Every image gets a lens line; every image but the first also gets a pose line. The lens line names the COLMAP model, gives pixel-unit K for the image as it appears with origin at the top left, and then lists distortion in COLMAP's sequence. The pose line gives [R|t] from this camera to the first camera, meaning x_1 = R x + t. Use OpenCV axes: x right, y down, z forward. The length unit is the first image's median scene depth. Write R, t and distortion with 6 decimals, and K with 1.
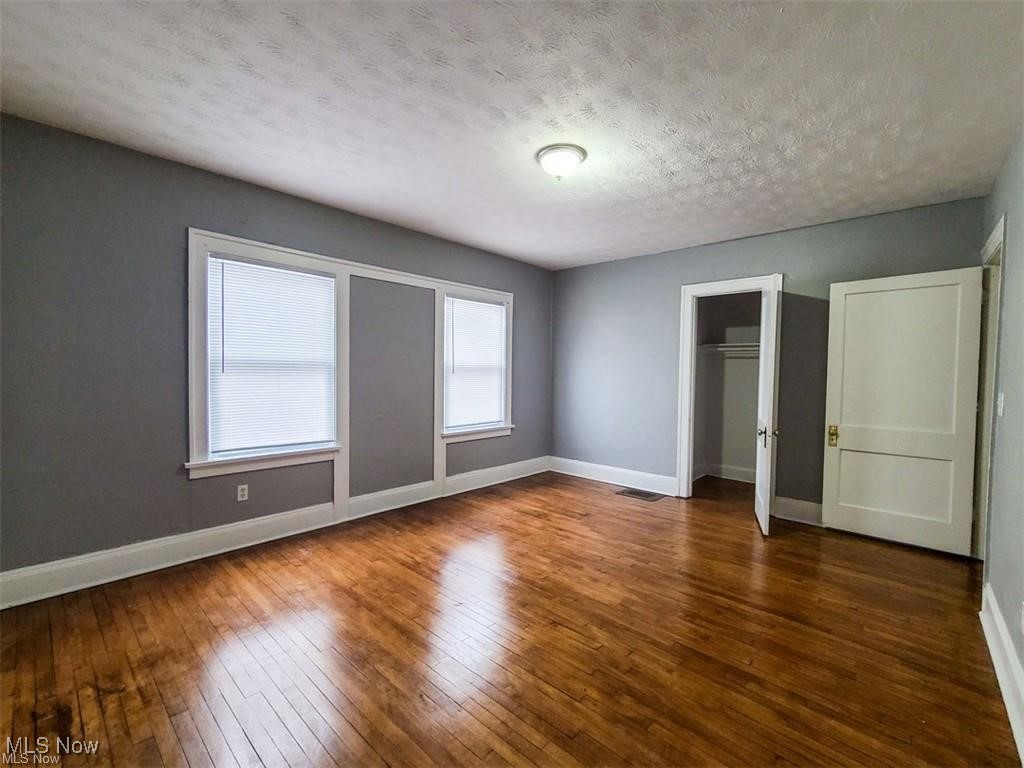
lens RADIAL K [[436.9, 0, 488.5], [0, 436.9, 388.1], [0, 0, 1]] dist [-0.001456, 0.000039]
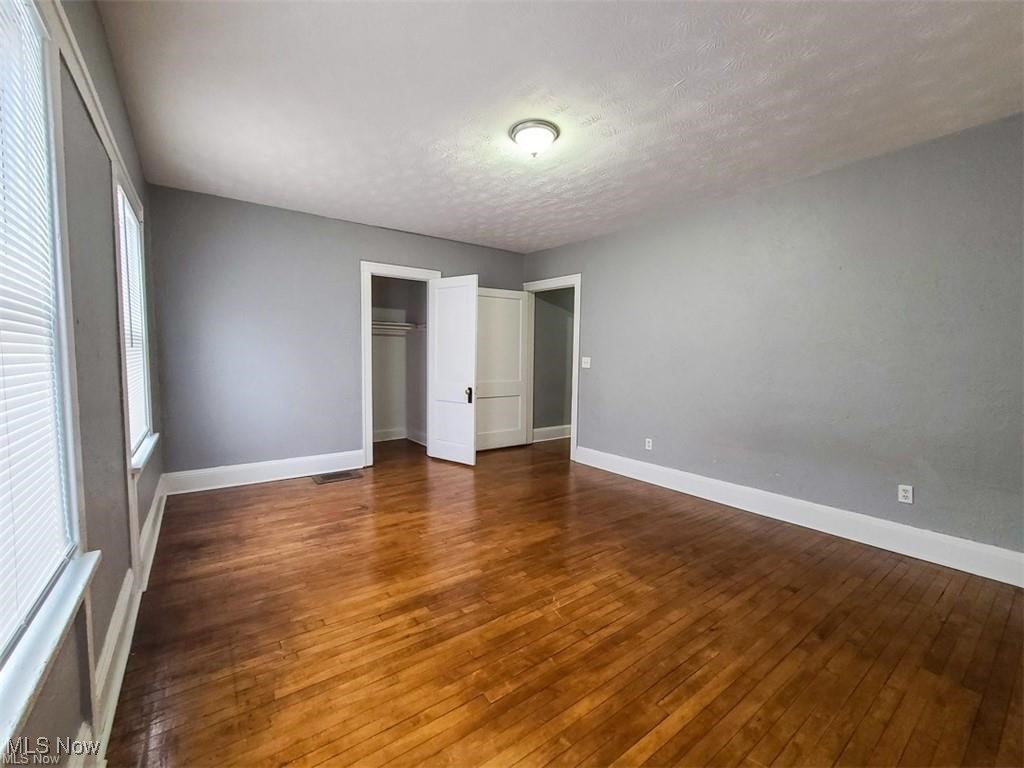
lens RADIAL K [[414.9, 0, 516.5], [0, 414.9, 386.8], [0, 0, 1]] dist [-0.002300, -0.000697]
pose [[0.183846, -0.086446, 0.979146, -0.513221], [0.030291, 0.996150, 0.082260, -0.012719], [-0.982488, 0.014536, 0.185757, 0.530267]]
